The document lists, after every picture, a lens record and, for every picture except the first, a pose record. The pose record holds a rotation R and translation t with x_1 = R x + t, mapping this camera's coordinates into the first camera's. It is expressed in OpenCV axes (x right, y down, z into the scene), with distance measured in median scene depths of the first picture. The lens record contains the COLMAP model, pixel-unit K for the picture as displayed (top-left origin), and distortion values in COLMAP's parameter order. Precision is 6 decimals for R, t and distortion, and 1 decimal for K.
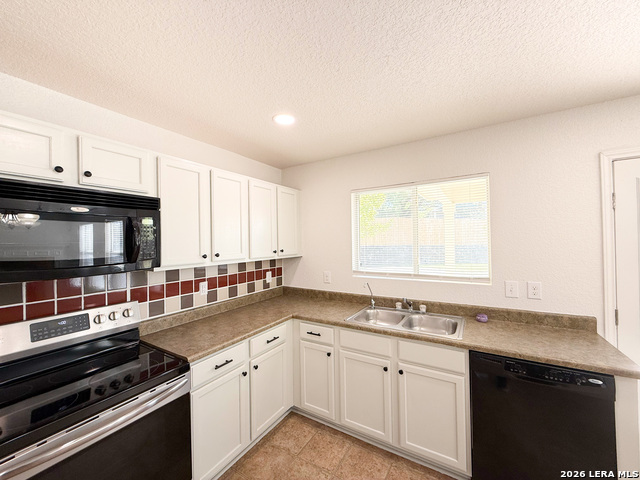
lens RADIAL K [[258.1, 0, 317.9], [0, 258.1, 242.0], [0, 0, 1]] dist [0.004184, 0.000346]
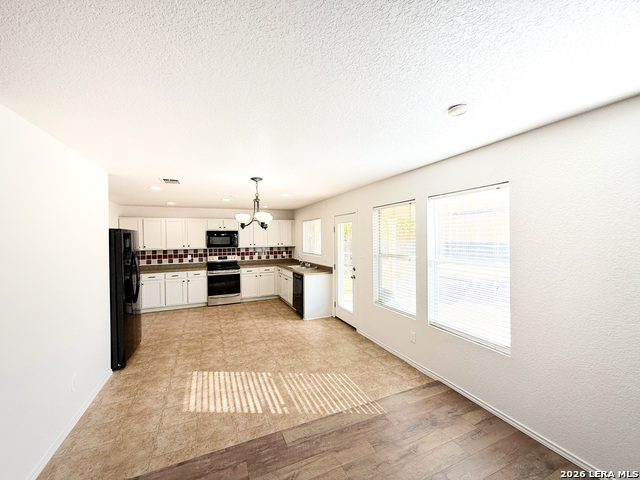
lens RADIAL K [[258.1, 0, 321.4], [0, 258.1, 237.9], [0, 0, 1]] dist [0.004184, 0.000346]
pose [[0.826039, 0.004362, -0.563597, 1.812228], [-0.001877, 0.999986, 0.004988, -0.044865], [0.563611, -0.003062, 0.826035, -1.087938]]
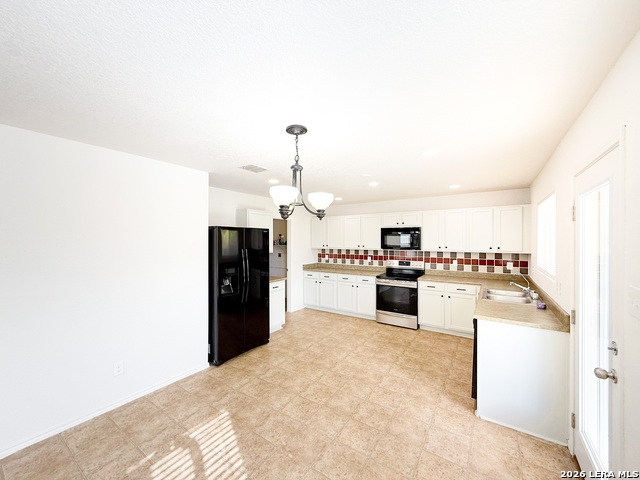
lens RADIAL K [[258.1, 0, 316.5], [0, 258.1, 239.2], [0, 0, 1]] dist [0.004184, 0.000346]
pose [[-0.050070, 0.011985, -0.998674, 1.524780], [-0.005351, 0.999910, 0.012268, -0.034880], [0.998731, 0.005958, -0.050001, -0.046181]]
